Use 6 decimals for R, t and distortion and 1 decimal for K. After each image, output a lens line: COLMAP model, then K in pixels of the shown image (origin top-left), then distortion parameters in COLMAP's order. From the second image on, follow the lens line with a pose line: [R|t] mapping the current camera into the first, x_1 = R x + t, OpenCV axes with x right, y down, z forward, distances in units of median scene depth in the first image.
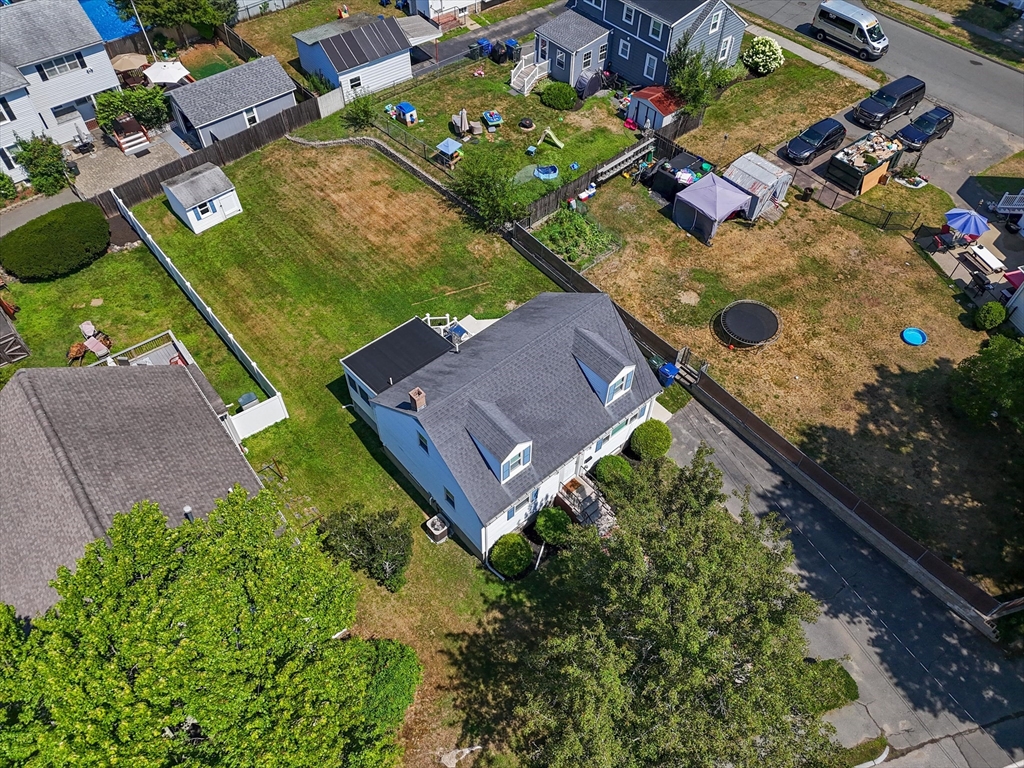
lens RADIAL K [[742.7, 0, 512.0], [0, 742.7, 384.0], [0, 0, 1]] dist [0.072191, -0.053710]
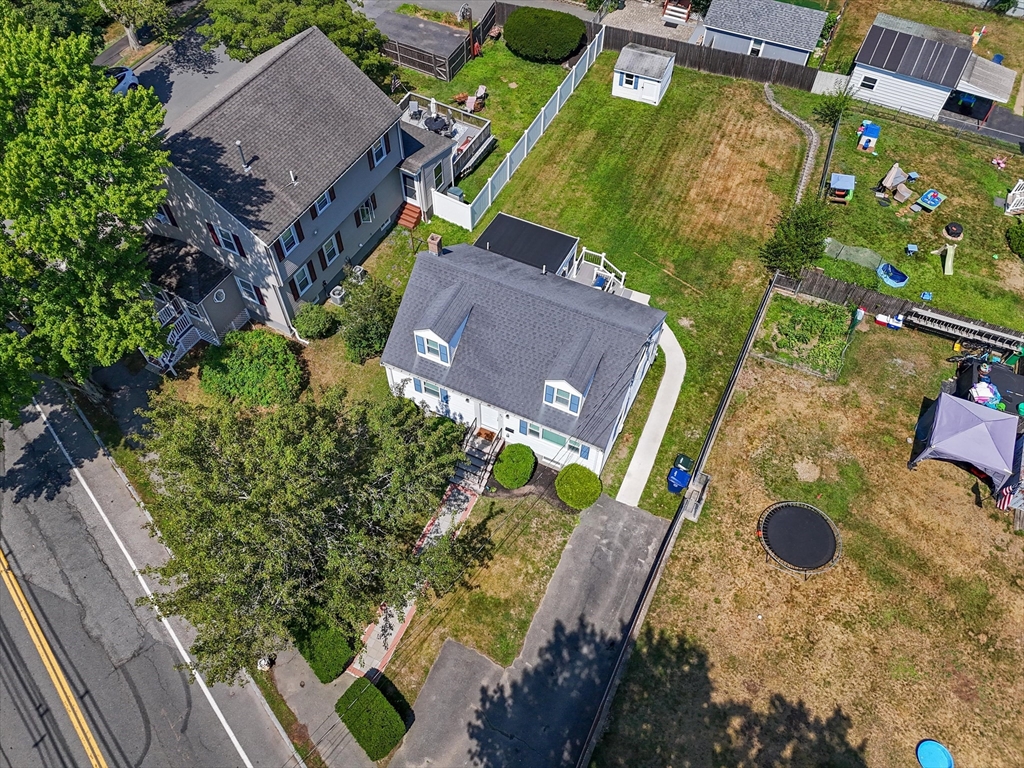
lens RADIAL K [[742.7, 0, 512.0], [0, 742.7, 384.0], [0, 0, 1]] dist [0.072191, -0.053710]
pose [[0.411048, 0.746104, -0.523802, 0.408797], [-0.721435, 0.617494, 0.313421, -0.175116], [0.557289, 0.249057, 0.792085, 0.151288]]
